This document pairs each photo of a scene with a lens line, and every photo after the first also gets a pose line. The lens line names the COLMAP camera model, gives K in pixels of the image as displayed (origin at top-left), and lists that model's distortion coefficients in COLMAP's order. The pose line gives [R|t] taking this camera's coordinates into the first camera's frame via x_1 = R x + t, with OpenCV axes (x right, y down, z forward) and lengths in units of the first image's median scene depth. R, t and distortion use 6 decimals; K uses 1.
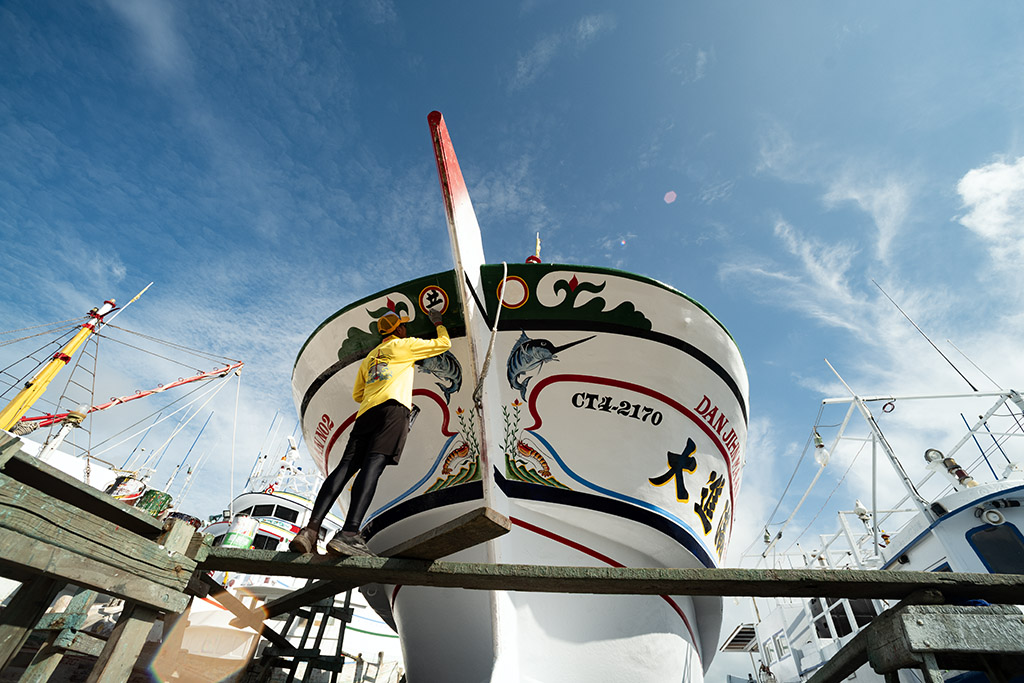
lens RADIAL K [[443.0, 0, 512.0], [0, 443.0, 341.5], [0, 0, 1]] dist [-0.065645, 0.031663]
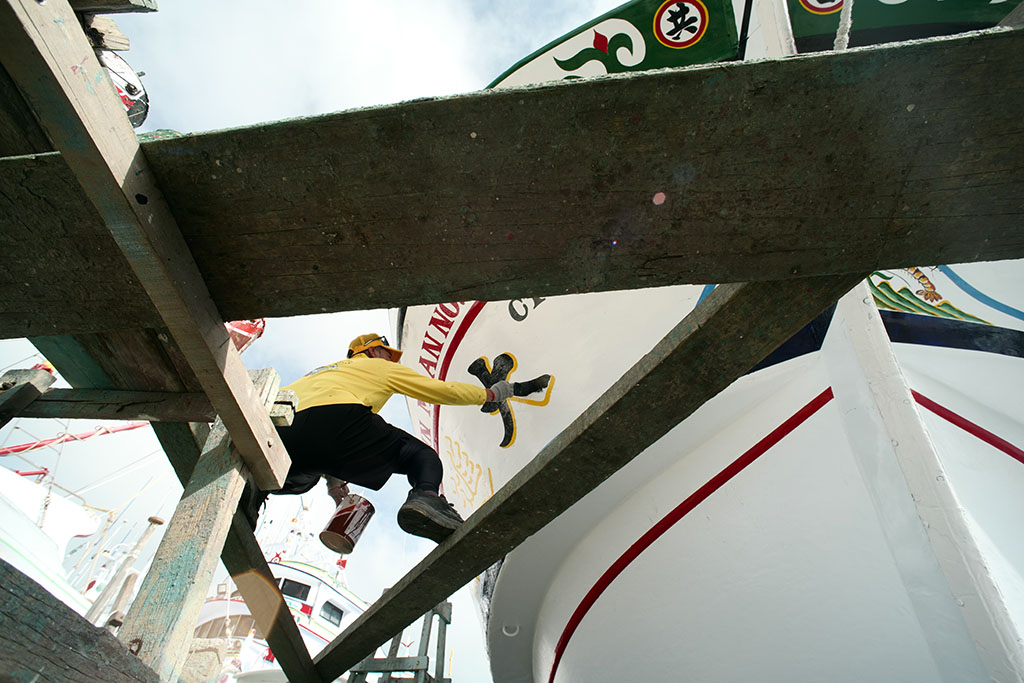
lens RADIAL K [[443.0, 0, 512.0], [0, 443.0, 341.5], [0, 0, 1]] dist [-0.065645, 0.031663]
pose [[0.999480, -0.032193, 0.001669, -0.410029], [0.031939, 0.981938, -0.186486, 0.421985], [0.004364, 0.186442, 0.982456, 0.502301]]
